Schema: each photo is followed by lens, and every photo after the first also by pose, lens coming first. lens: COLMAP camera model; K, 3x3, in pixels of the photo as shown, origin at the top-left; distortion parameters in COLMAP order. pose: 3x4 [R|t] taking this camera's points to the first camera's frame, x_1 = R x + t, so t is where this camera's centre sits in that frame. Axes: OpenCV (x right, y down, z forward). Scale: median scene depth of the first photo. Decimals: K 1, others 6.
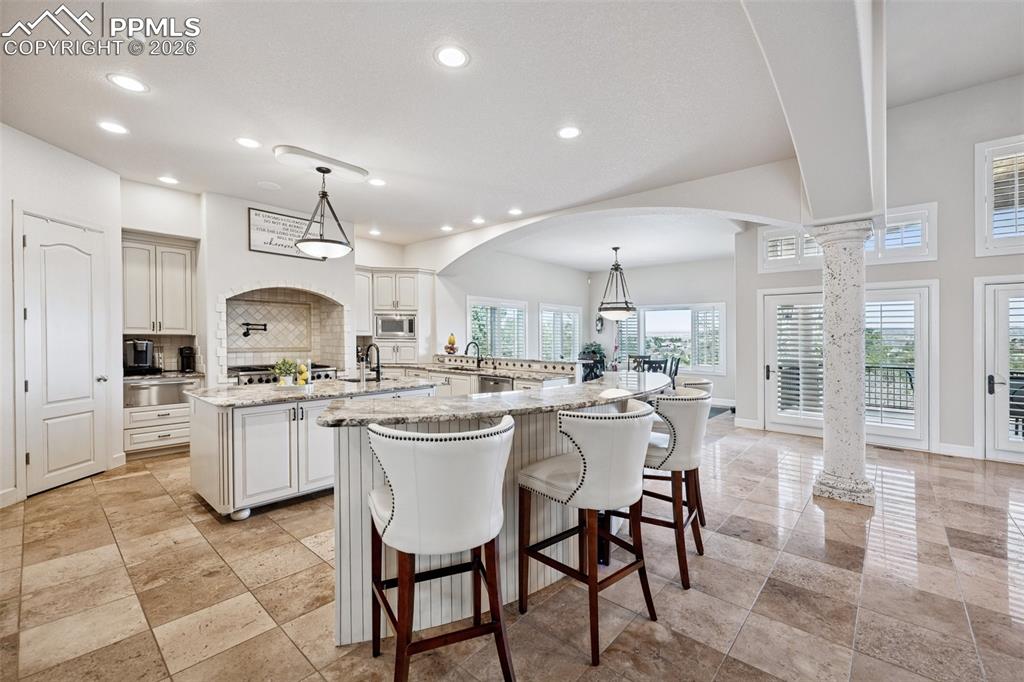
lens RADIAL K [[427.6, 0, 512.0], [0, 427.6, 341.0], [0, 0, 1]] dist [-0.000593, 0.000110]
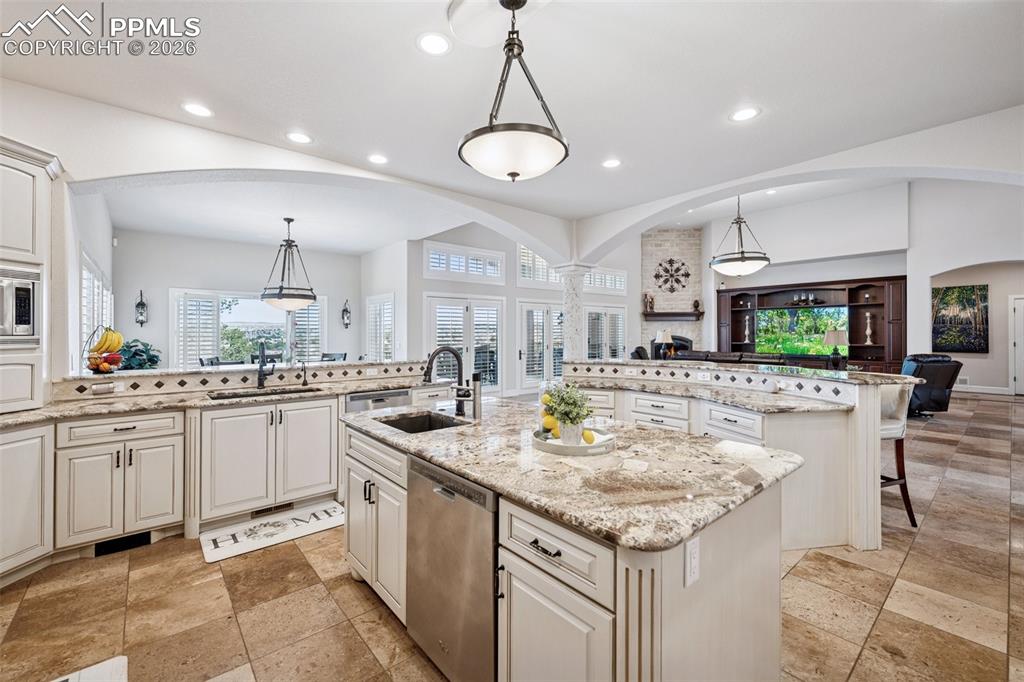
lens RADIAL K [[430.4, 0, 509.3], [0, 430.4, 324.9], [0, 0, 1]] dist [-0.000133, -0.000351]
pose [[0.137955, 0.007484, 0.990410, -0.653181], [0.015332, 0.999835, -0.009690, -0.011195], [-0.990320, 0.016522, 0.137817, 0.657332]]
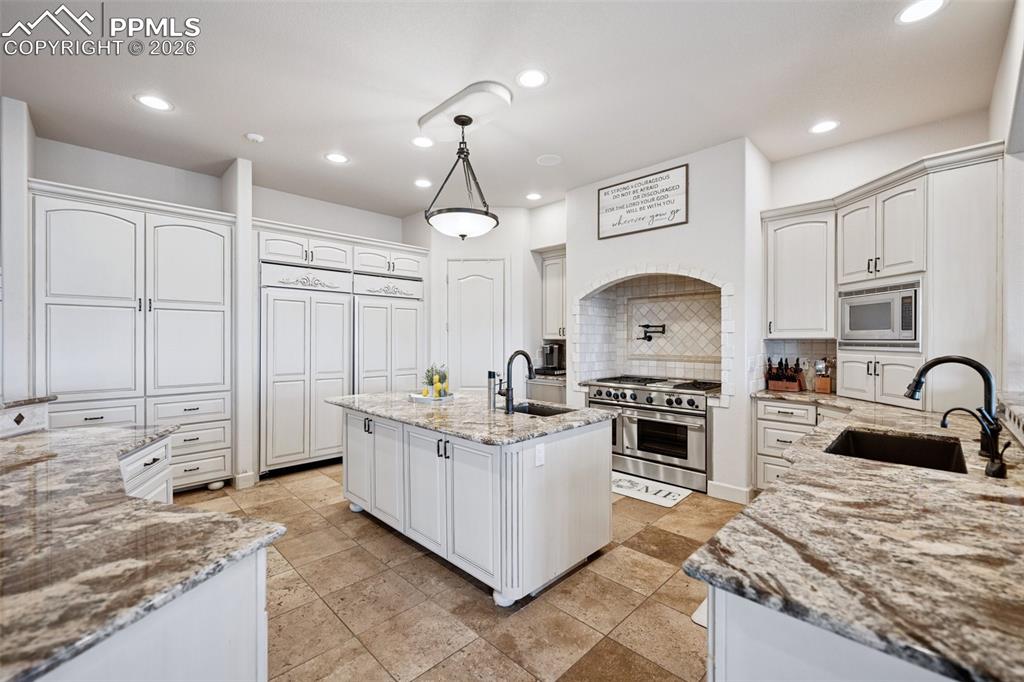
lens RADIAL K [[422.1, 0, 508.7], [0, 422.1, 345.2], [0, 0, 1]] dist [-0.000736, -0.000087]
pose [[-0.058575, 0.004721, -0.998272, 0.214841], [-0.014178, 0.999884, 0.005561, -0.002910], [0.998182, 0.014479, -0.058502, 0.790010]]
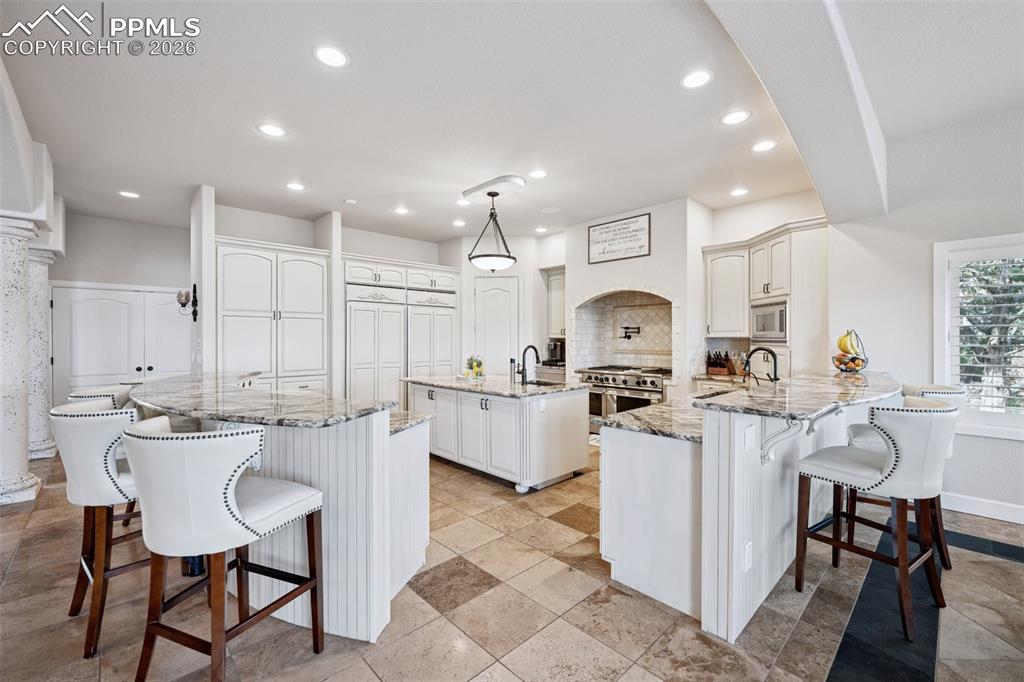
lens RADIAL K [[422.1, 0, 508.7], [0, 422.1, 345.2], [0, 0, 1]] dist [-0.000736, -0.000087]
pose [[-0.084123, 0.008648, -0.996418, 0.486916], [-0.012536, 0.999874, 0.009737, -0.001549], [0.996377, 0.013310, -0.084004, 0.798859]]
